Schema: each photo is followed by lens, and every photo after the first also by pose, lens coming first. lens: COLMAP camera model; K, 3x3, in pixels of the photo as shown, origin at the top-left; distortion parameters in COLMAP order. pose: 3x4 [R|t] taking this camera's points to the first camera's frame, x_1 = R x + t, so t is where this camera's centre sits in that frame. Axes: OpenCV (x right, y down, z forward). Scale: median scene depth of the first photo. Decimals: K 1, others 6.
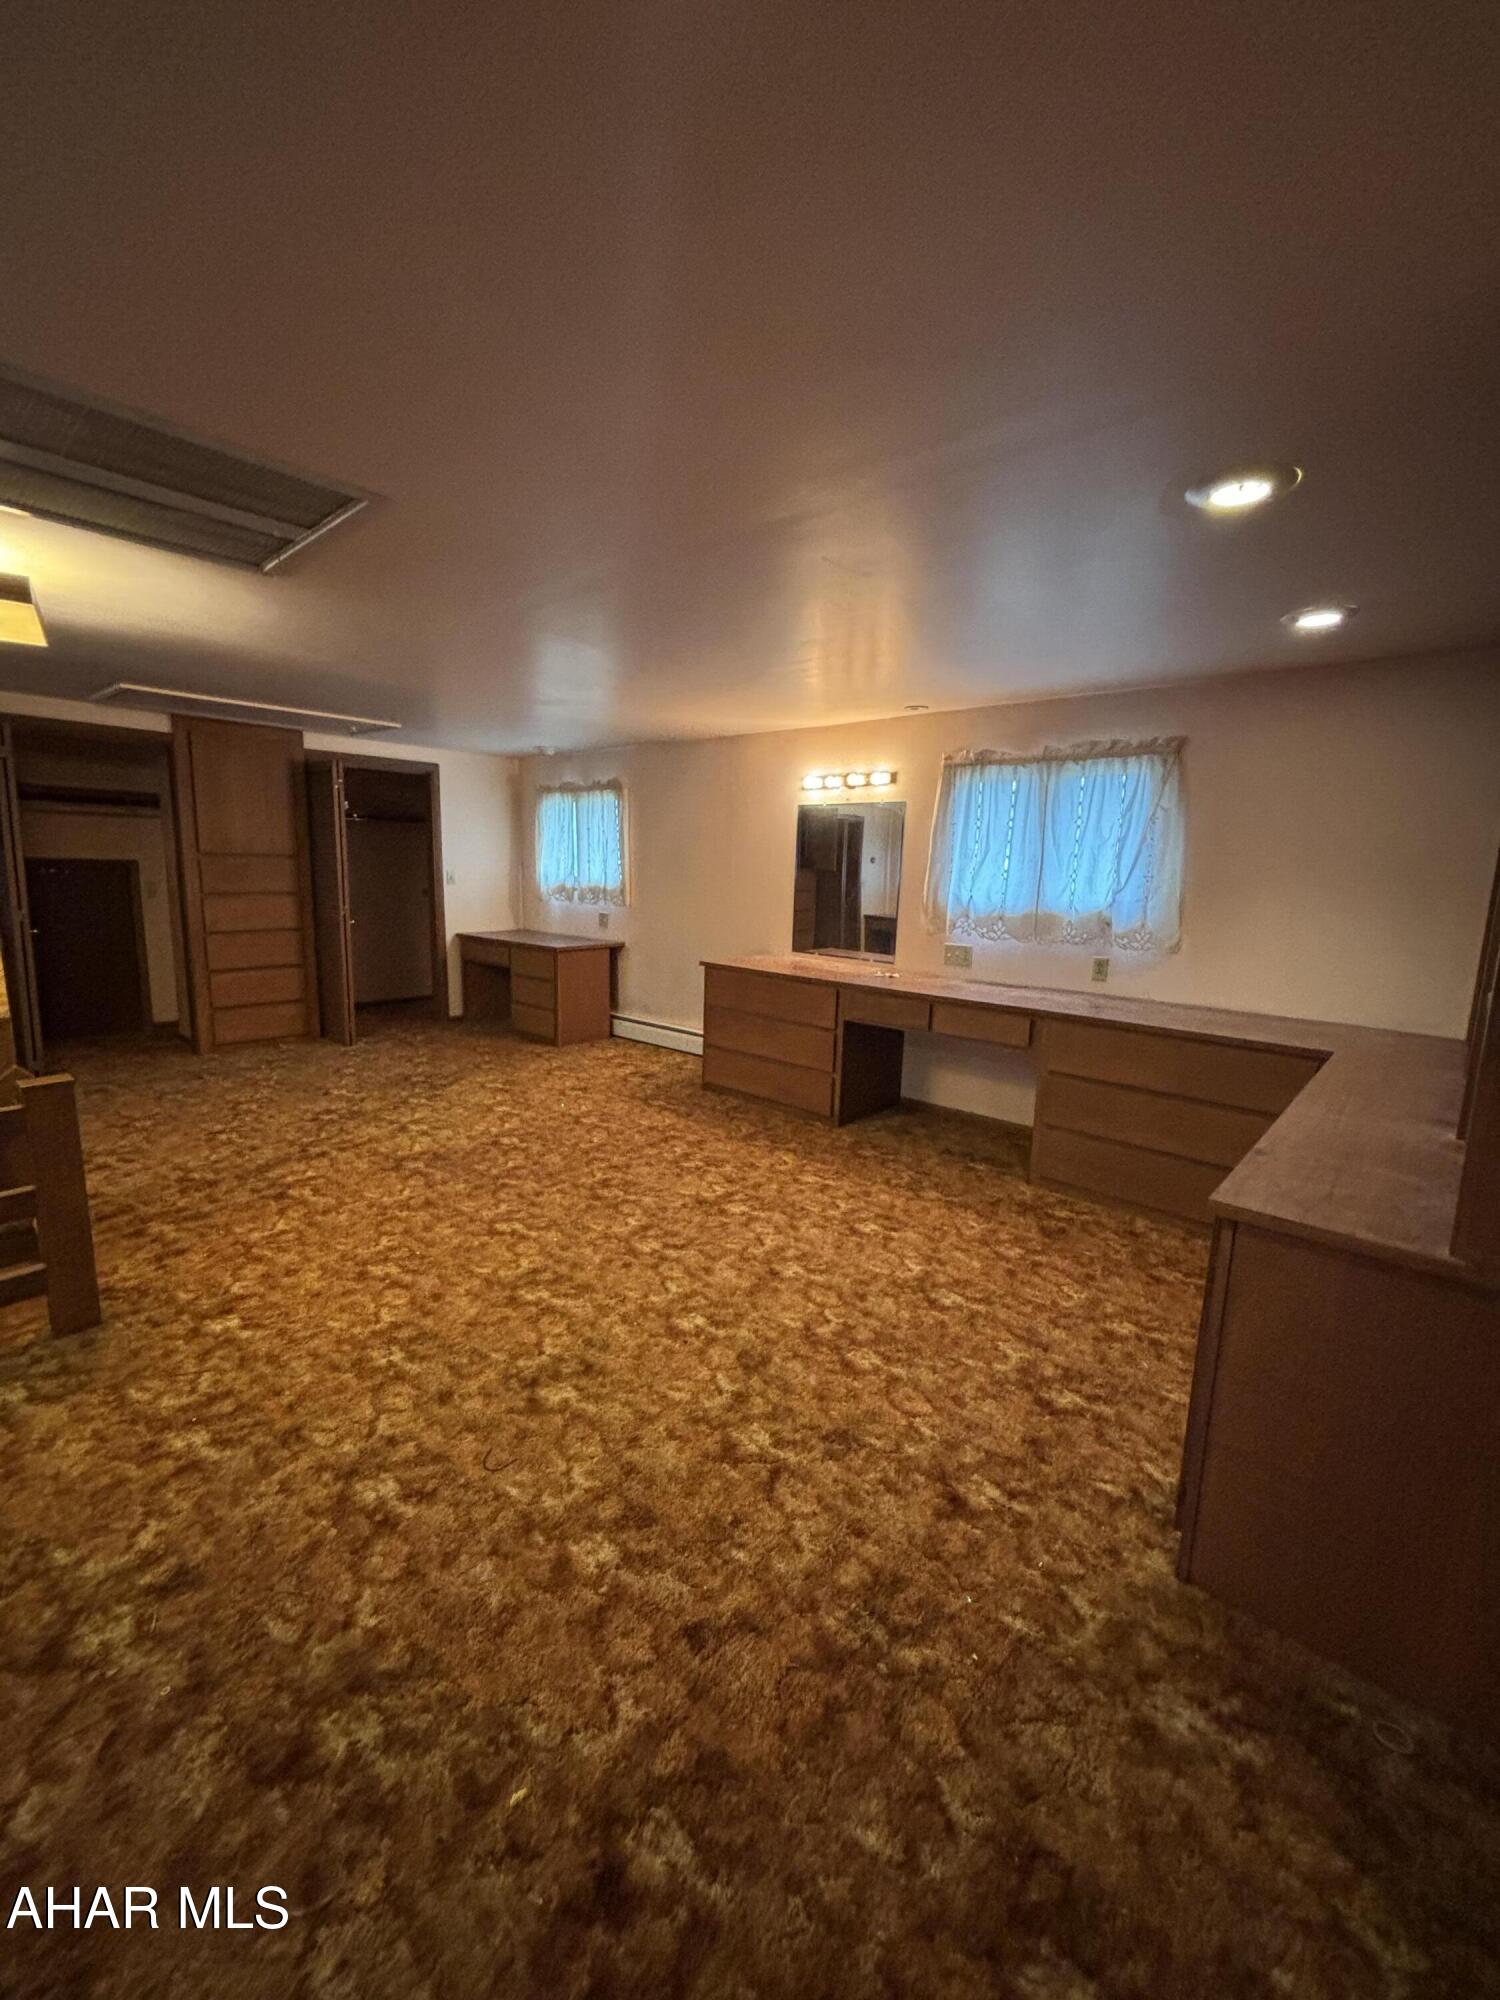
lens RADIAL K [[810.2, 0, 750.0], [0, 810.2, 1000.0], [0, 0, 1]] dist [0.001025, 0.000000]
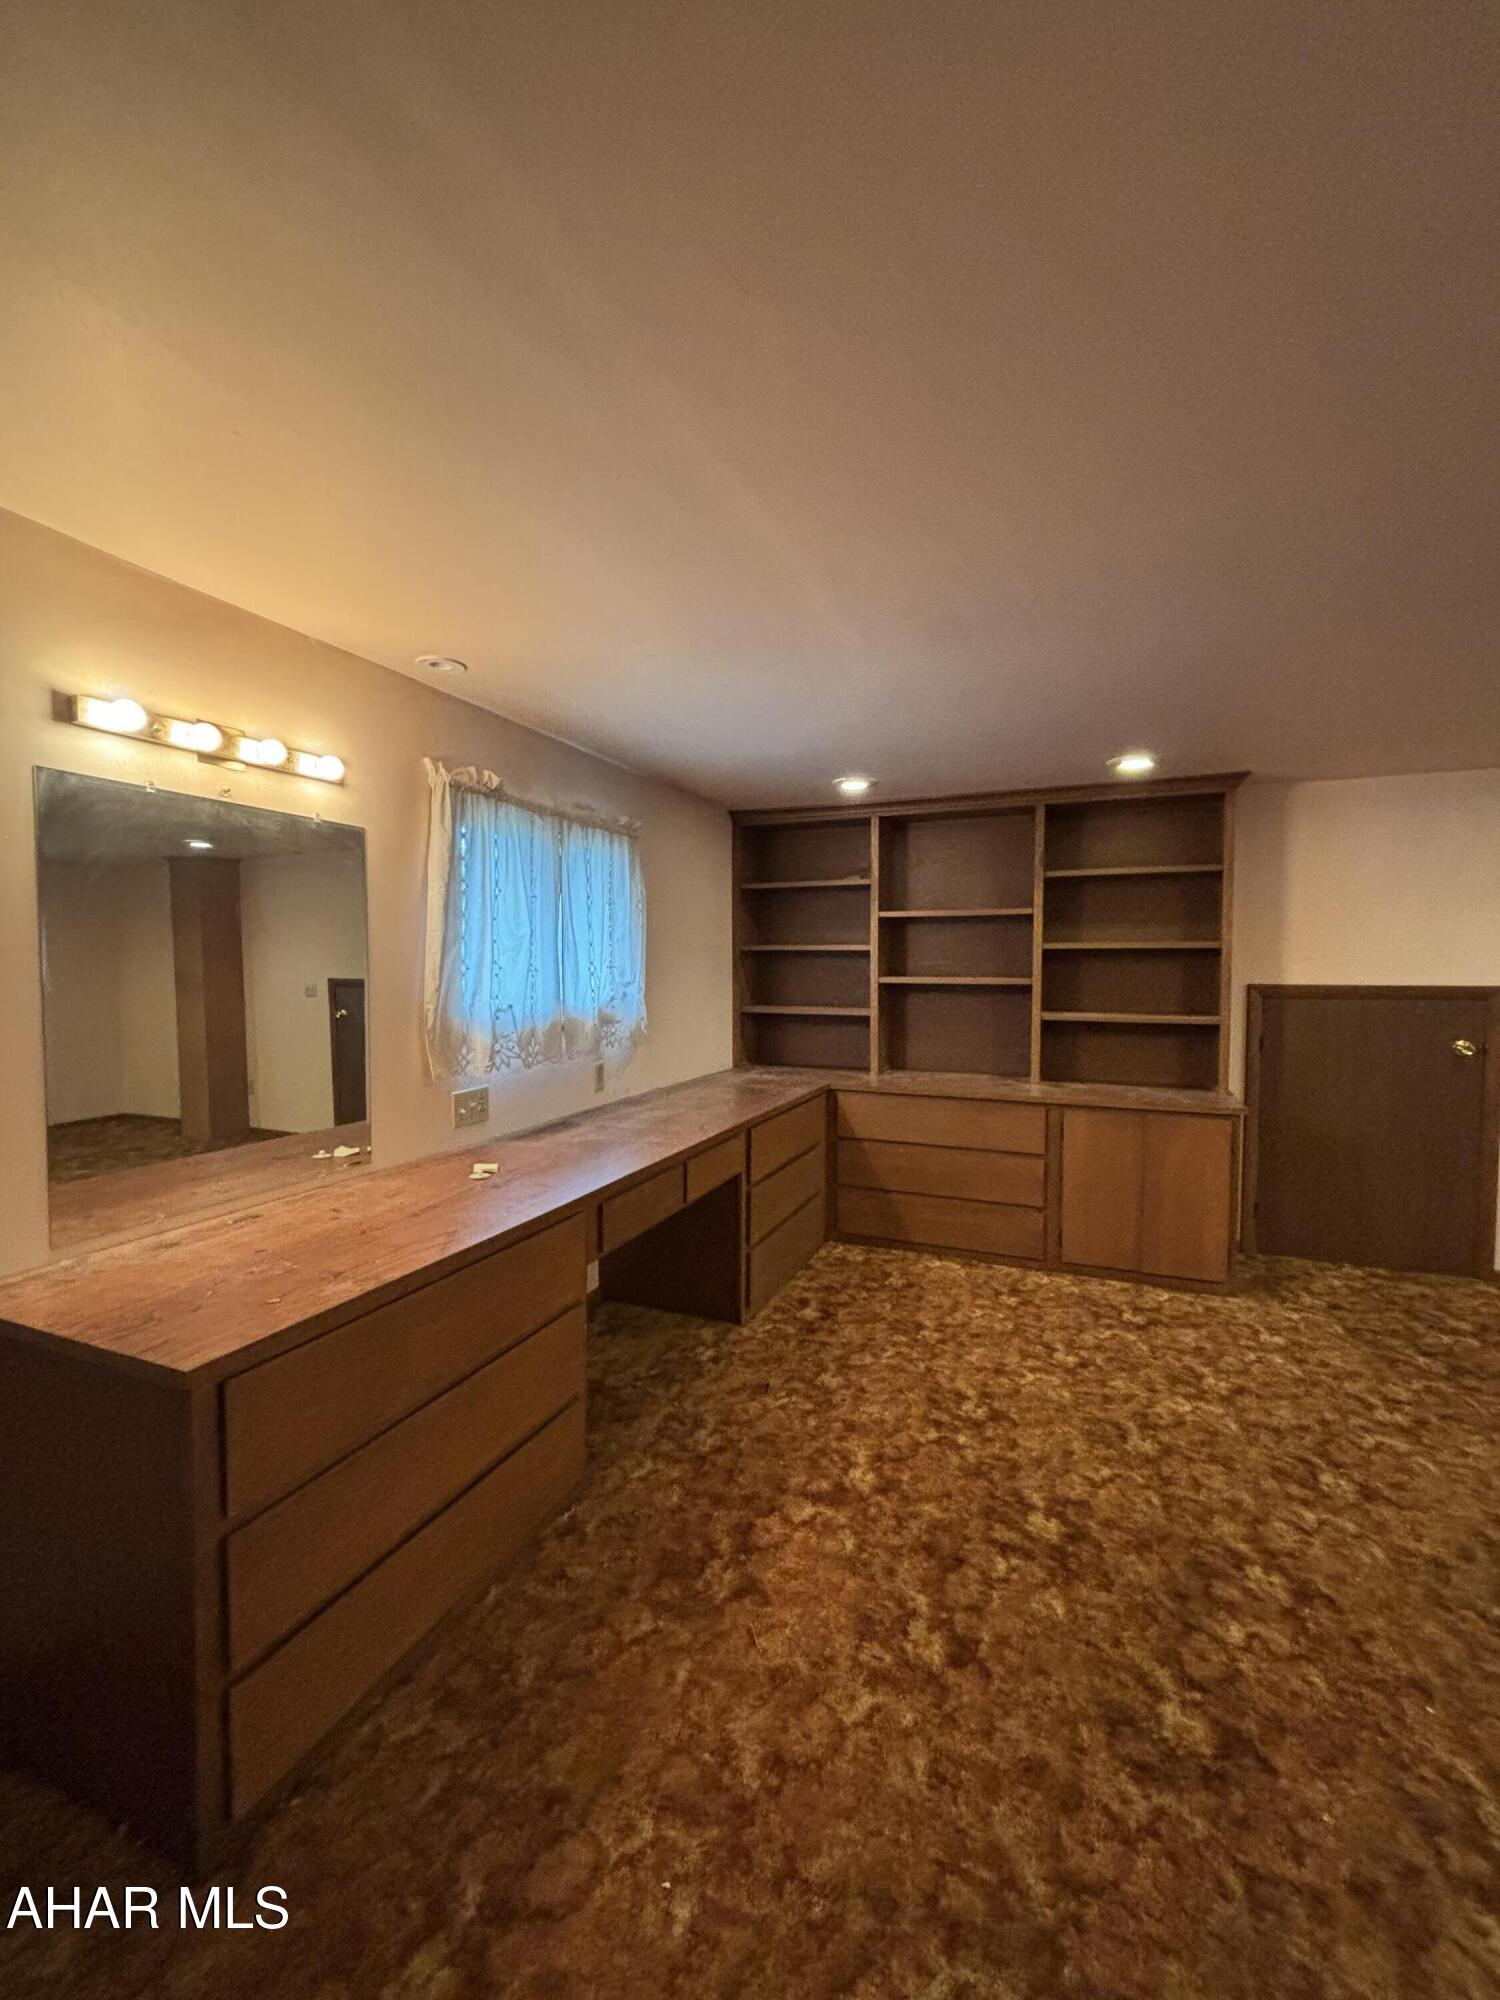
lens RADIAL K [[817.9, 0, 750.0], [0, 817.9, 1000.0], [0, 0, 1]] dist [-0.001695, -0.000146]
pose [[-0.333856, -0.073213, 0.939777, -0.437780], [0.132034, 0.983518, 0.123526, -0.214483], [-0.933331, 0.165322, -0.318687, 1.184084]]
